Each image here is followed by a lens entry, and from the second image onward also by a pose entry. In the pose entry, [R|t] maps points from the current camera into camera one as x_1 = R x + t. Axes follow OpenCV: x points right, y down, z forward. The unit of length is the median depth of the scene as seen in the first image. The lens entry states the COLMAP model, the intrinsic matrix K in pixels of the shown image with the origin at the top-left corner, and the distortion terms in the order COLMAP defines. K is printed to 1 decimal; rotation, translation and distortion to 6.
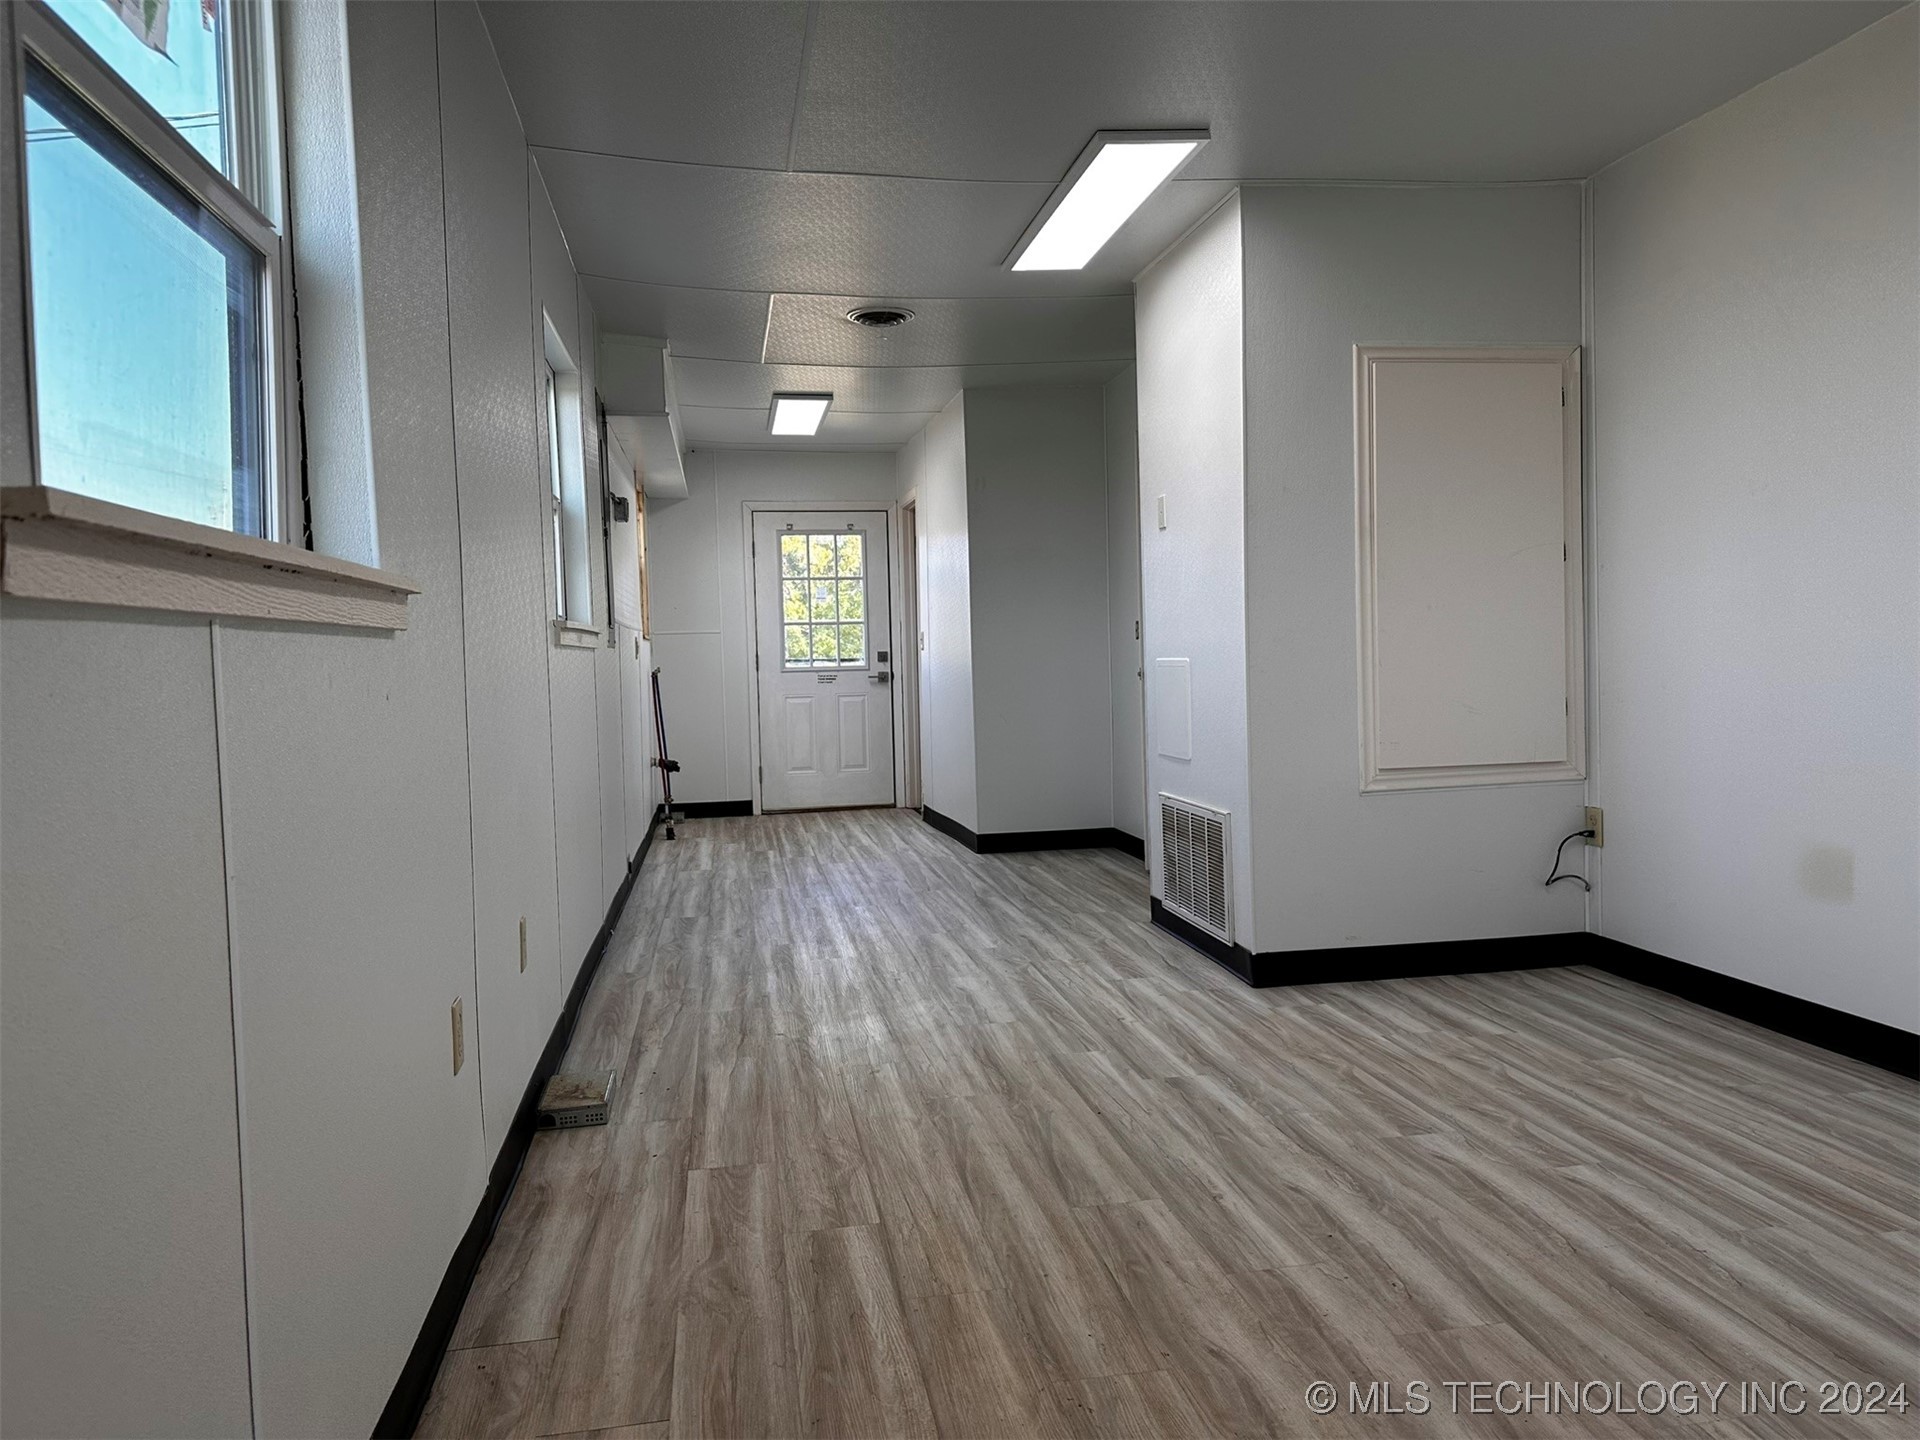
lens RADIAL K [[1353.1, 0, 960.0], [0, 1353.1, 720.0], [0, 0, 1]] dist [0.211470, -0.369839]
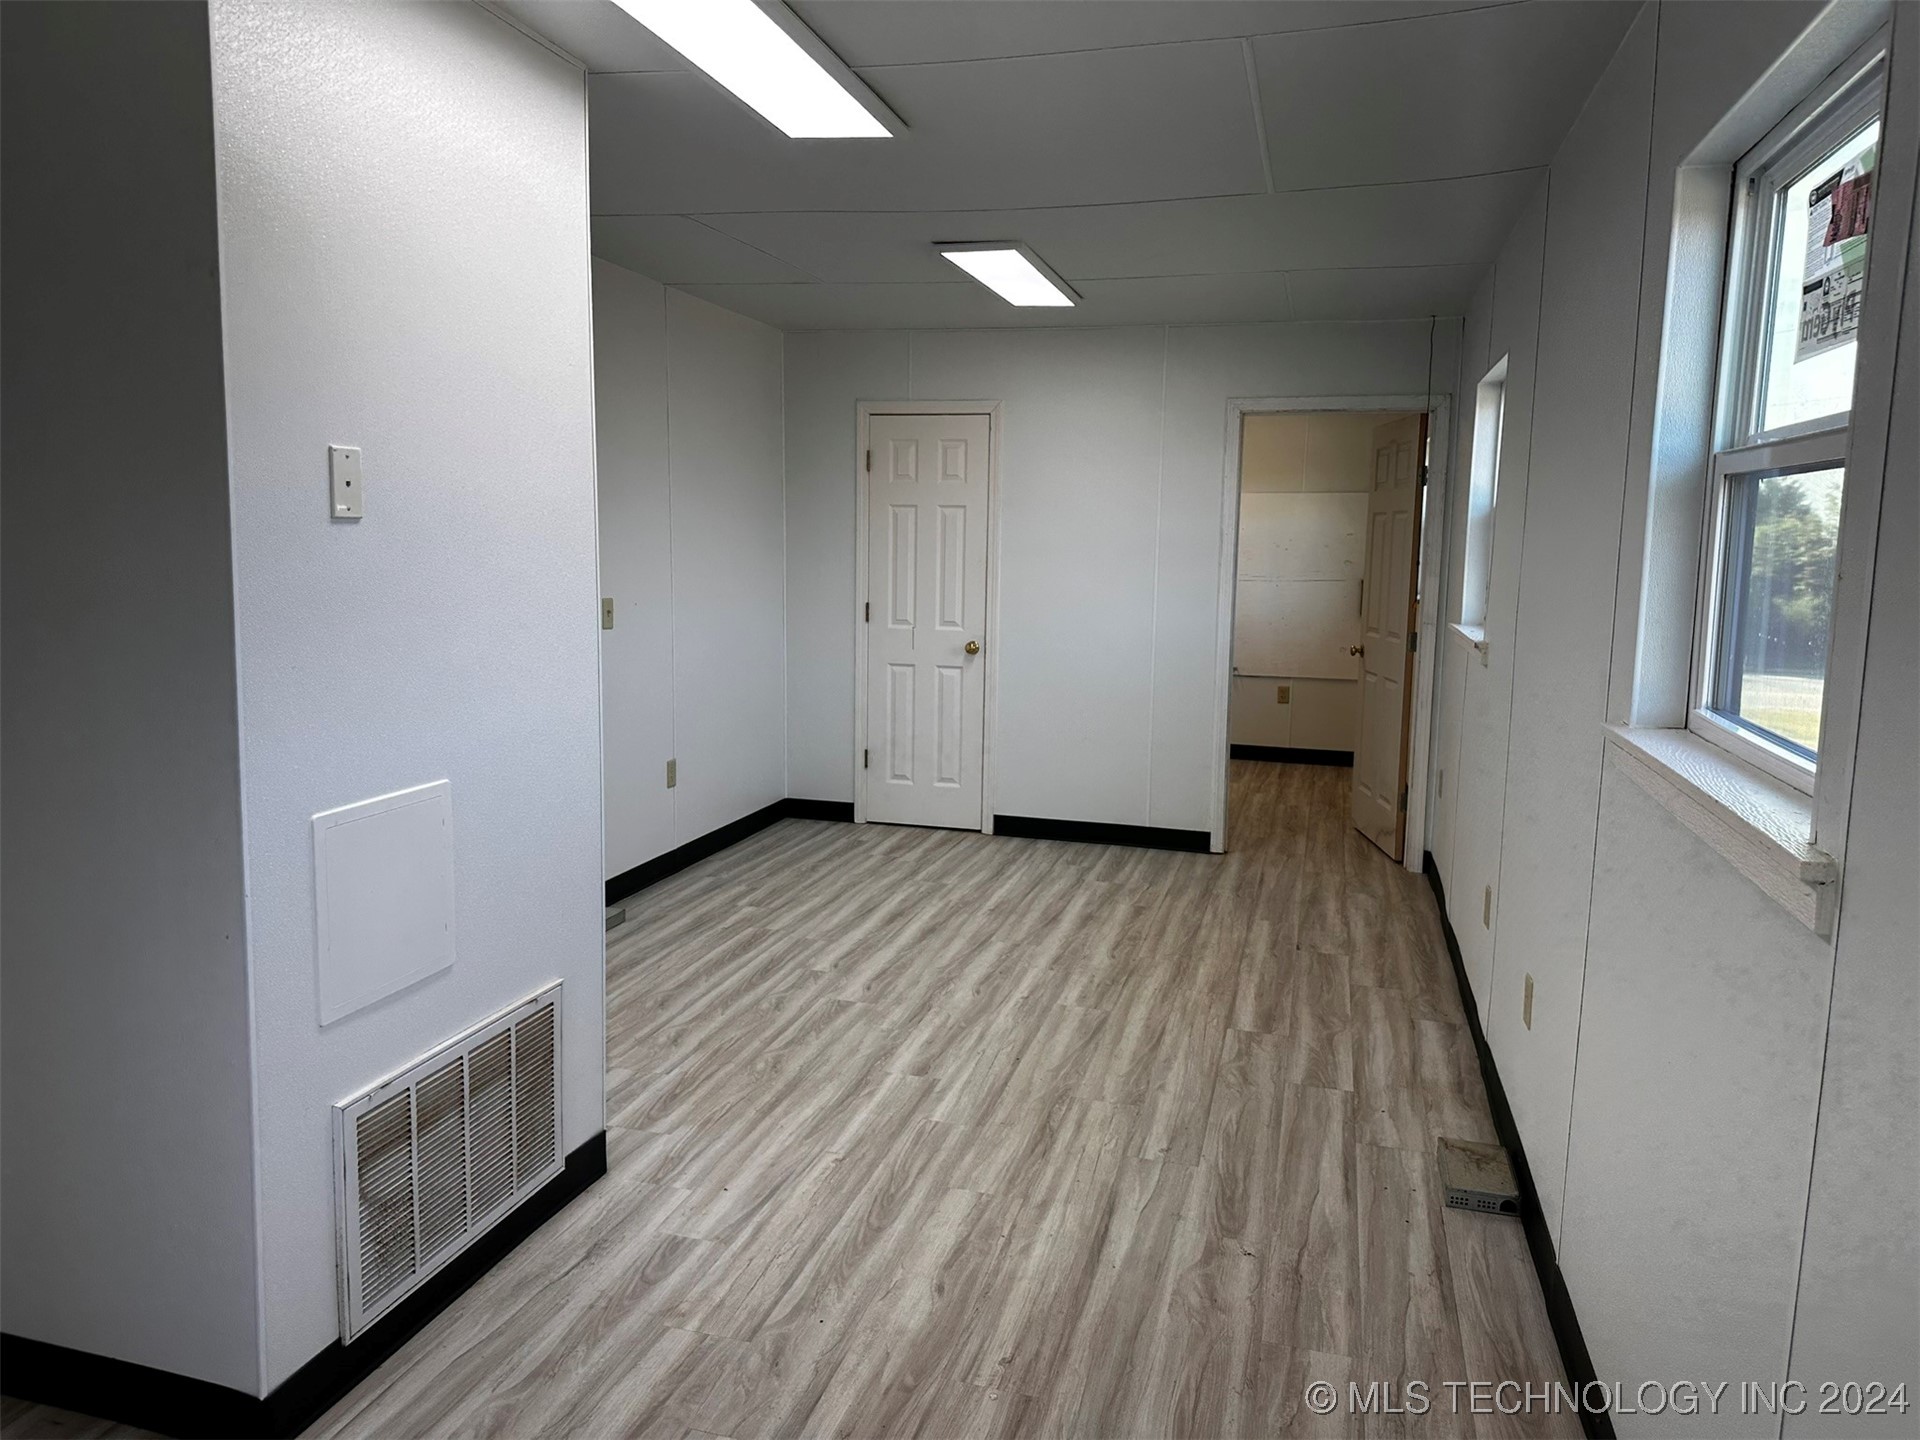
lens RADIAL K [[1353.1, 0, 960.0], [0, 1353.1, 720.0], [0, 0, 1]] dist [0.211470, -0.369839]
pose [[-0.906442, -0.049855, 0.419378, -0.386639], [0.024327, 0.985196, 0.169699, -0.249867], [-0.421630, 0.164024, -0.891810, 2.244354]]
